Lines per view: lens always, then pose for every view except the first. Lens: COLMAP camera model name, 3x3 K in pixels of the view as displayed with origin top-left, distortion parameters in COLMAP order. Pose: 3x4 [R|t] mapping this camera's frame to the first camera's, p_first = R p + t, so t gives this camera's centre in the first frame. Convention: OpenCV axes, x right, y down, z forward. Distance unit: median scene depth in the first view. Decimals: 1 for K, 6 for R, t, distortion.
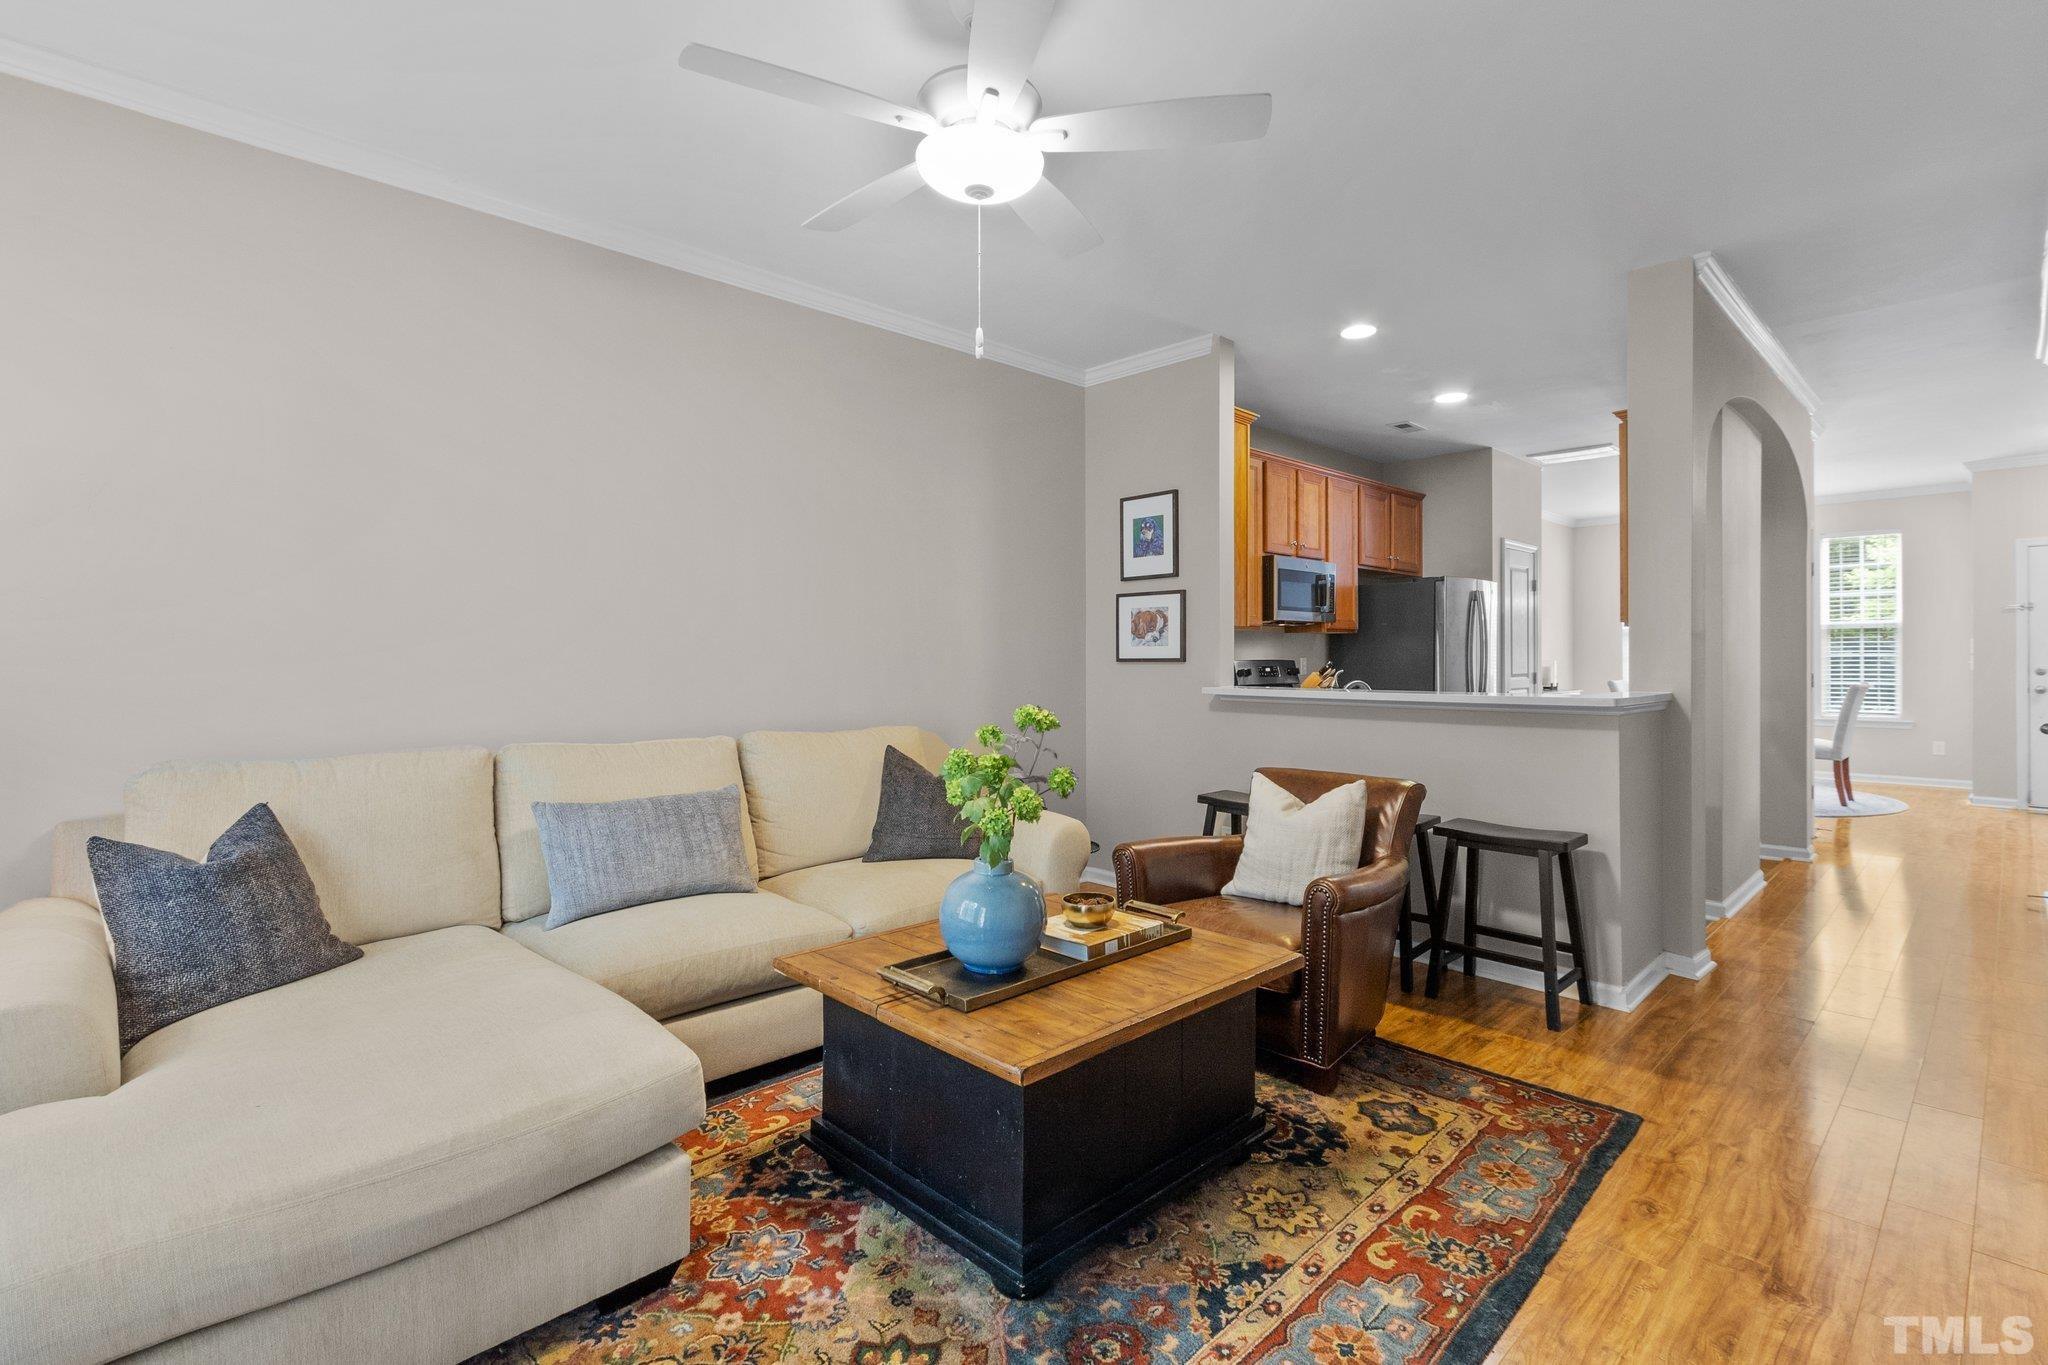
lens RADIAL K [[936.6, 0, 1029.7], [0, 936.6, 661.6], [0, 0, 1]] dist [-0.000405, 0.000272]
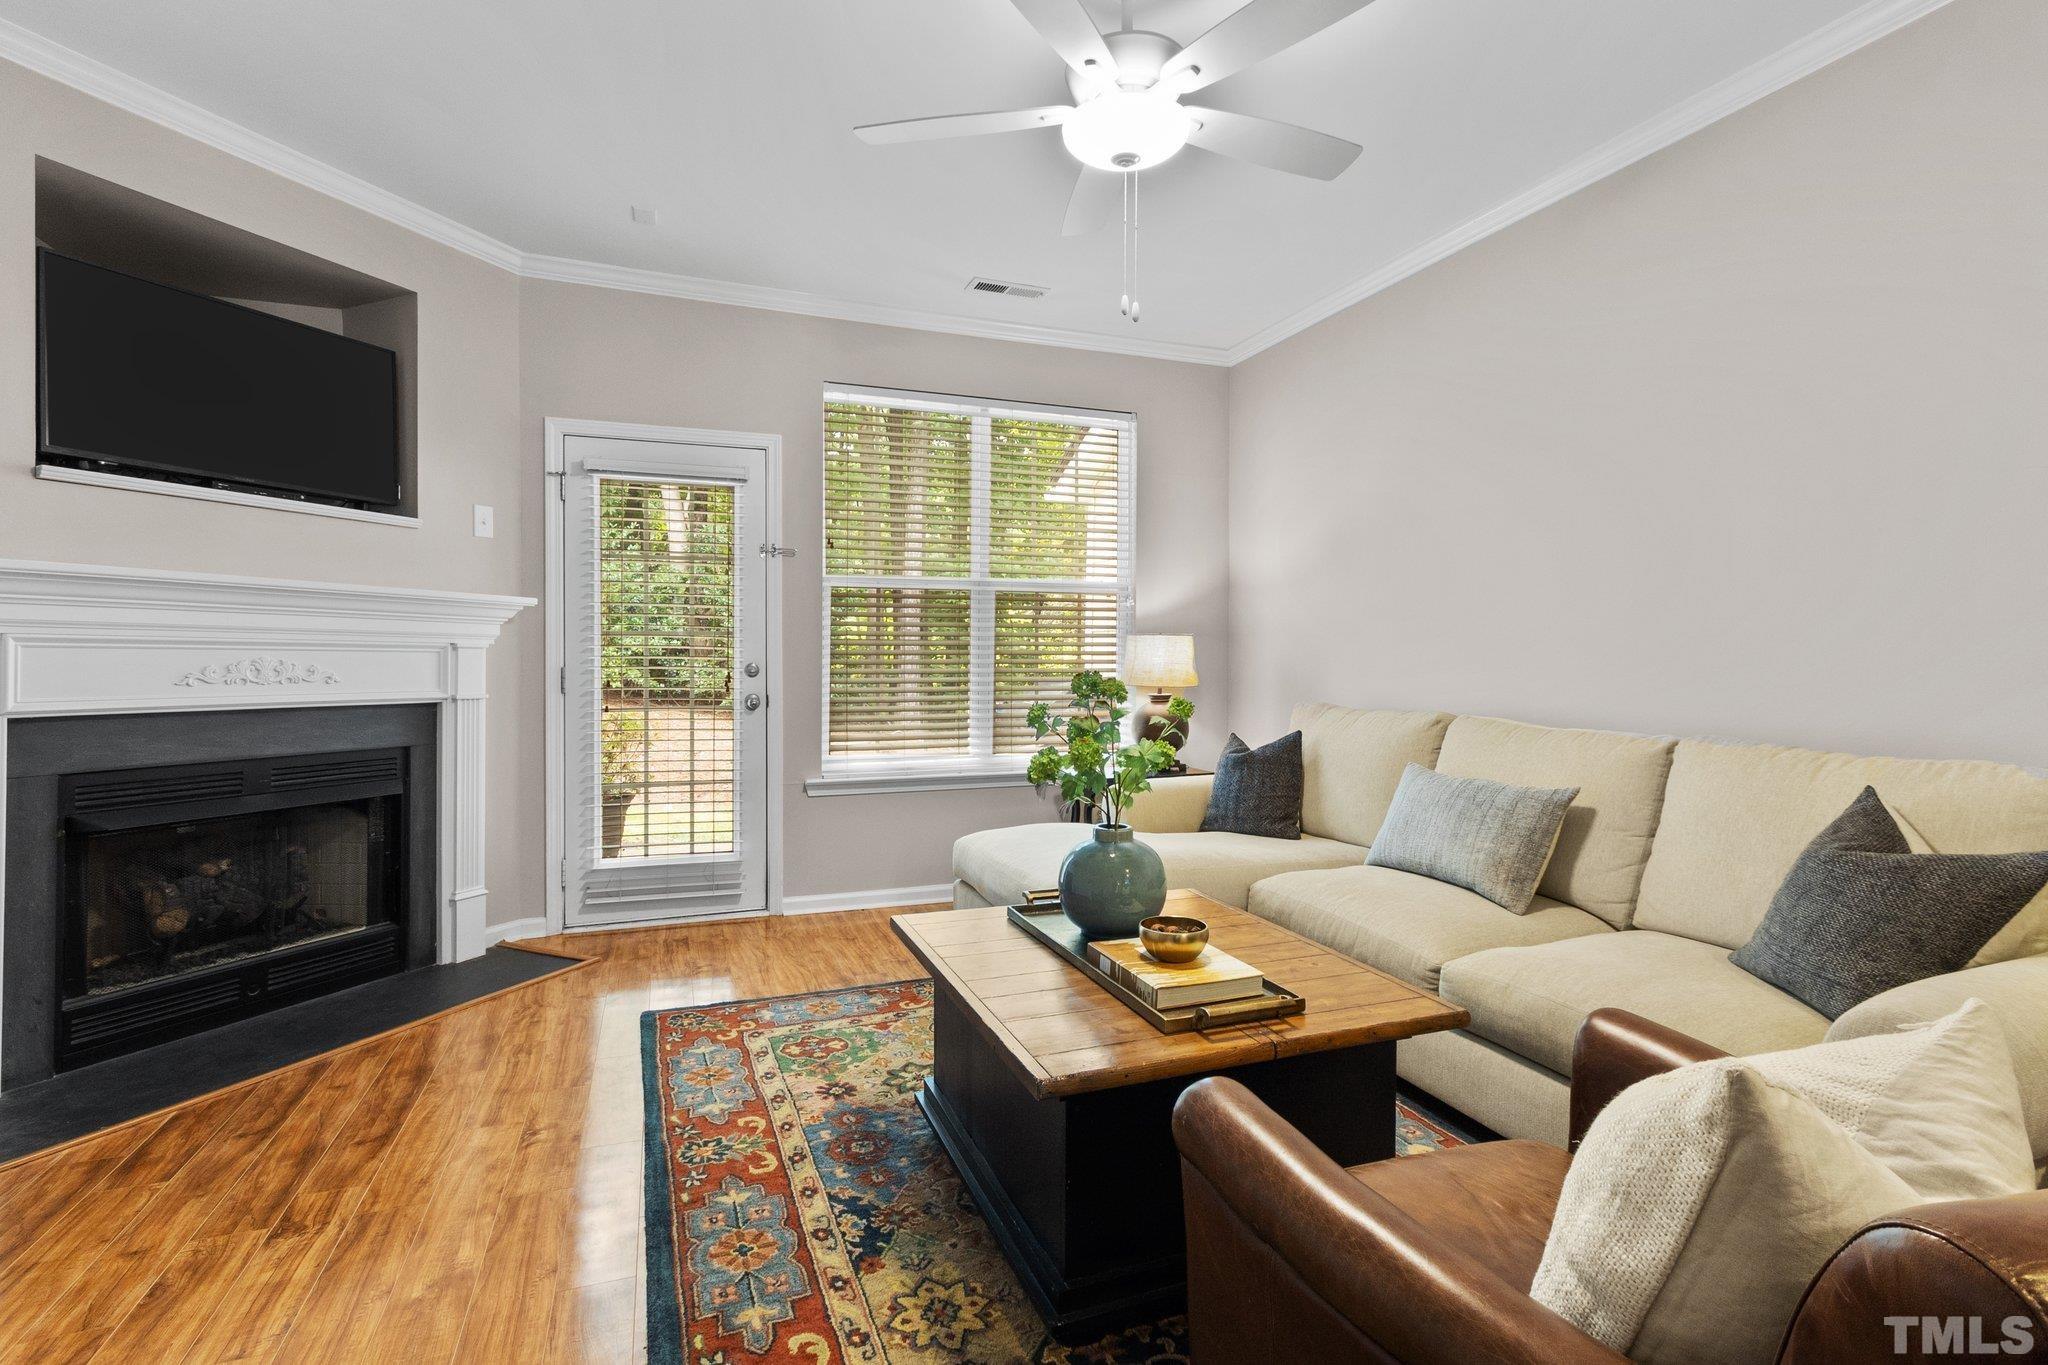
lens RADIAL K [[936.6, 0, 1029.7], [0, 936.6, 661.6], [0, 0, 1]] dist [-0.000405, 0.000272]
pose [[-0.376961, 0.008985, -0.926185, 1.129016], [-0.001526, 0.999946, 0.010321, 0.022431], [0.926228, 0.005304, -0.376927, 1.582955]]
